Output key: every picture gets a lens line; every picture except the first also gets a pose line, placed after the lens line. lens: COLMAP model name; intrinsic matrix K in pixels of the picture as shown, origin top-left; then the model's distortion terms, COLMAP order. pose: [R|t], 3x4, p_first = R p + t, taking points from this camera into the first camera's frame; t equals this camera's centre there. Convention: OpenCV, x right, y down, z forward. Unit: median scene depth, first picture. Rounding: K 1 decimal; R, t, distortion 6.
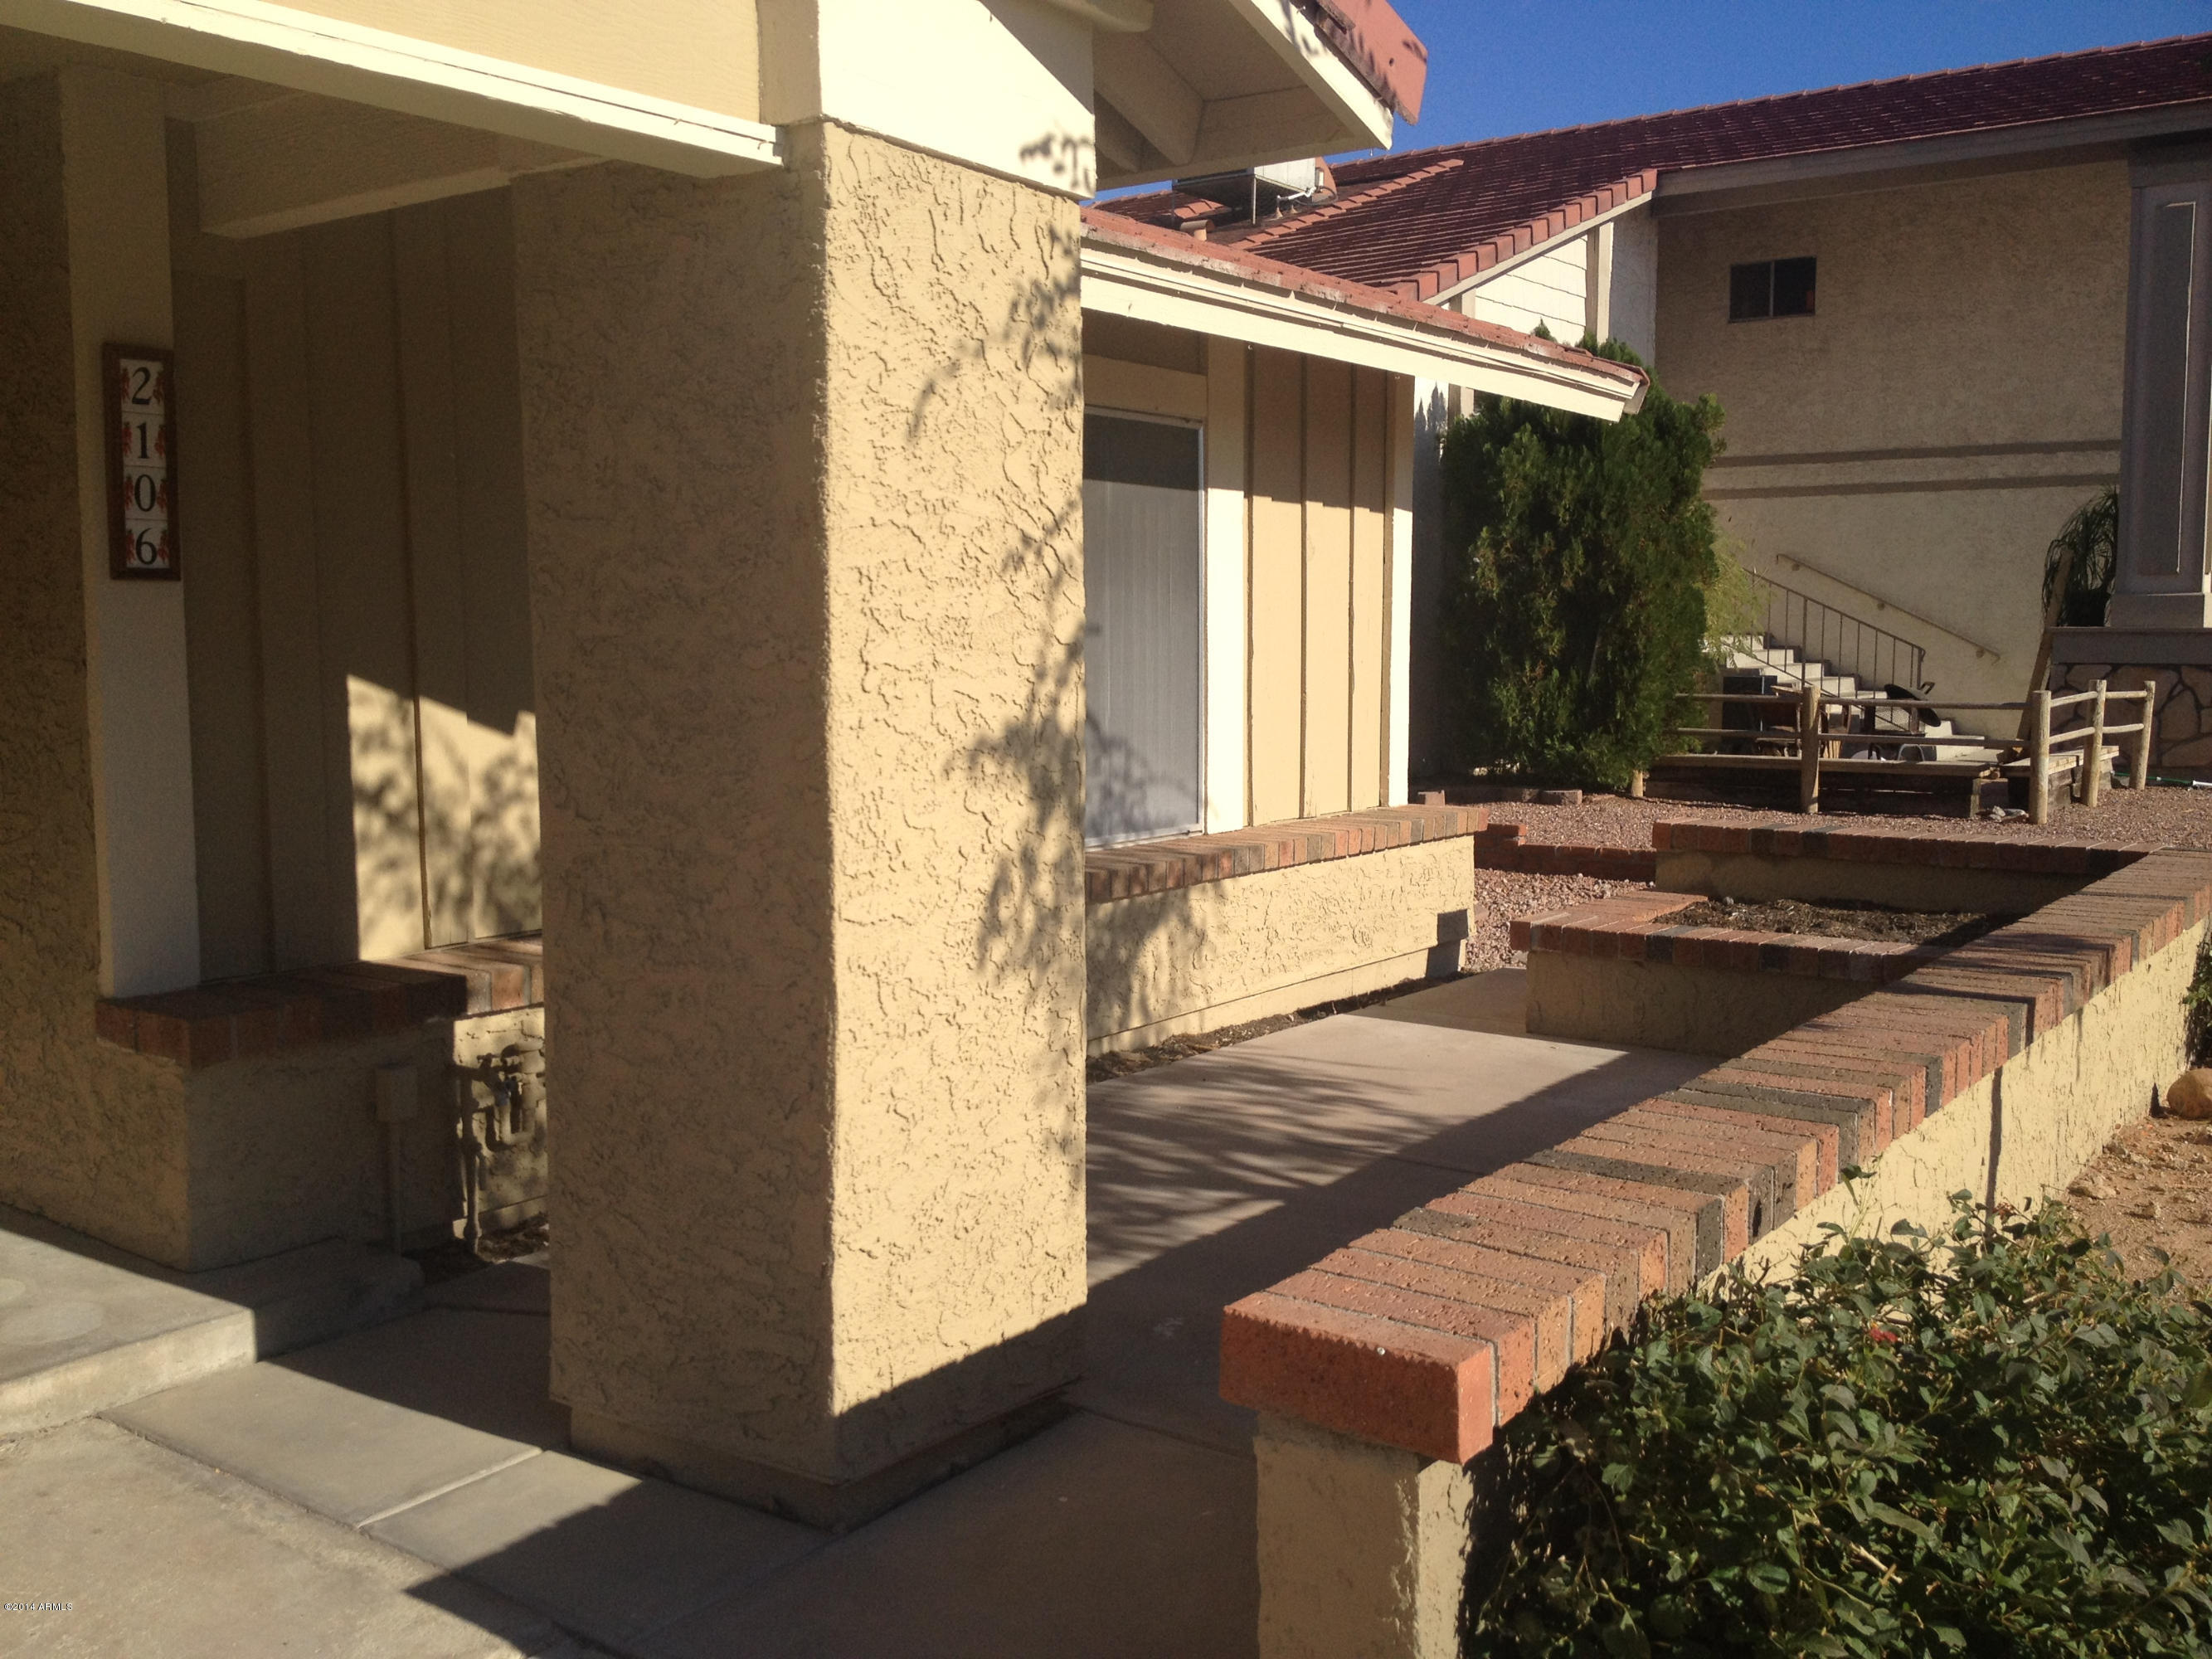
lens RADIAL K [[2072.3, 0, 1102.3], [0, 2072.3, 825.1], [0, 0, 1]] dist [0.063099, 0.000000]
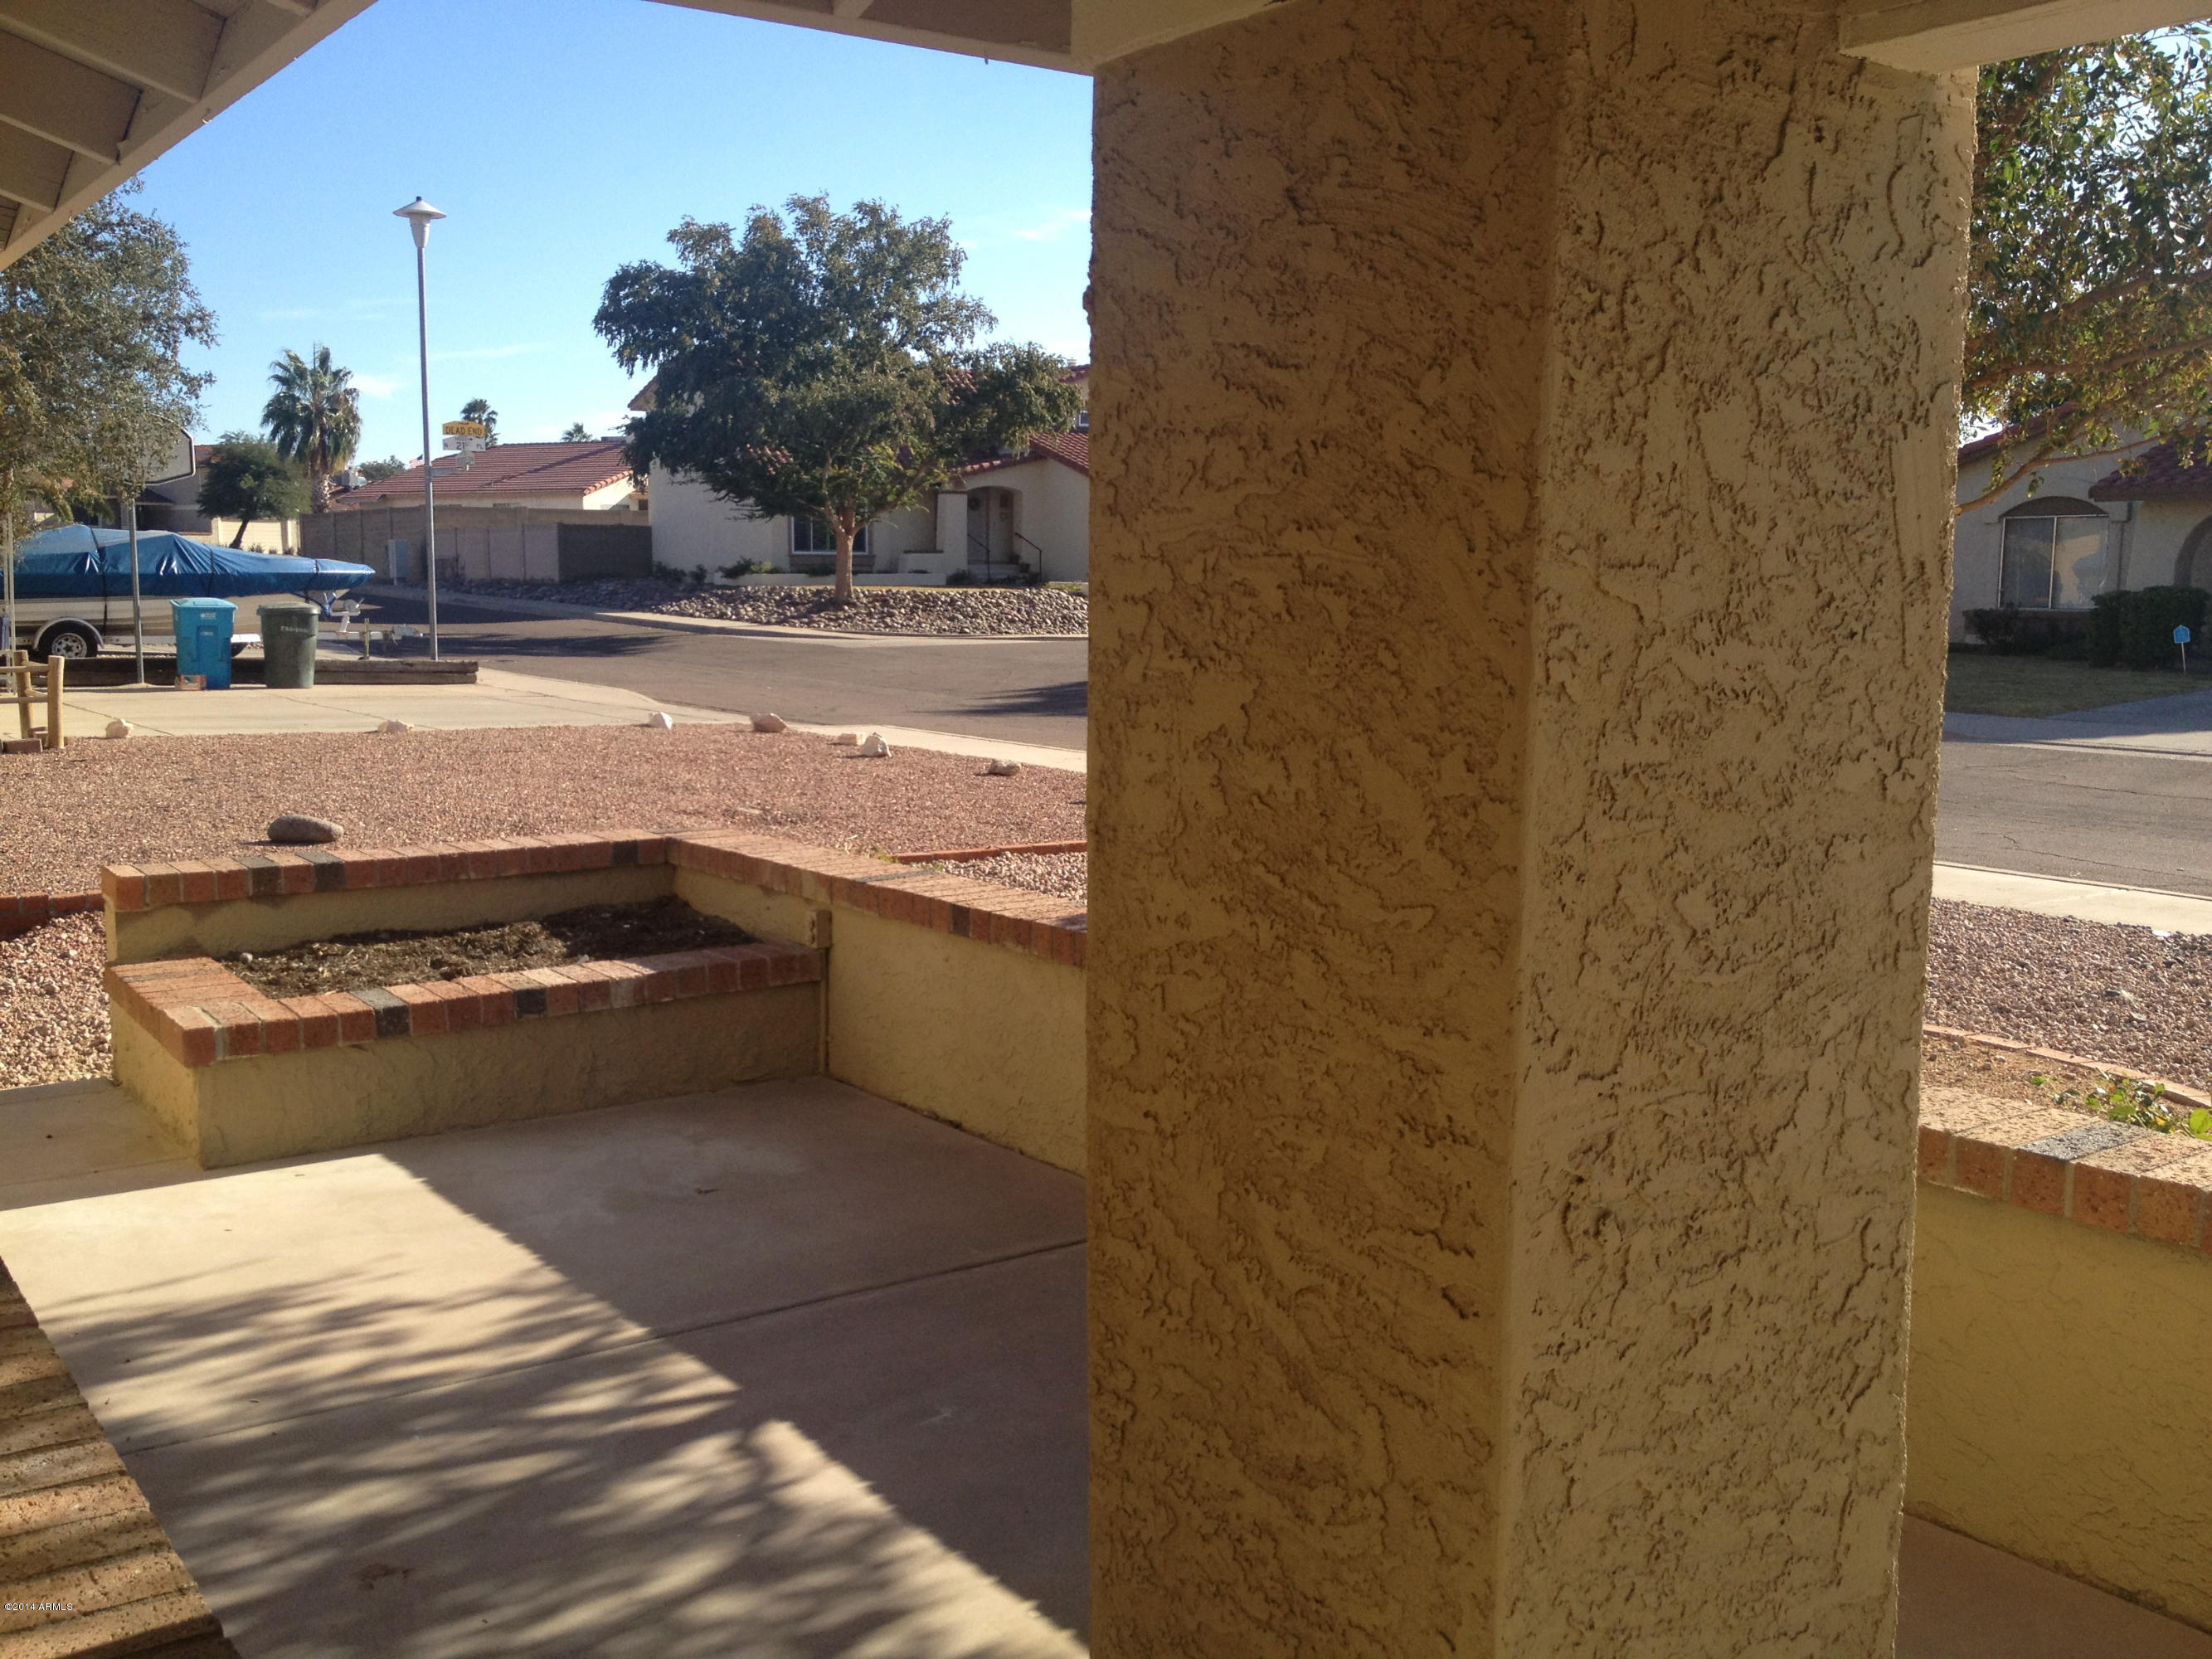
lens RADIAL K [[2072.3, 0, 1051.7], [0, 2072.3, 871.0], [0, 0, 1]] dist [0.063099, 0.000000]
pose [[0.314998, -0.137833, 0.939030, -0.842724], [0.091404, 0.989205, 0.114537, -0.142488], [-0.944680, 0.049753, 0.324197, 0.957452]]
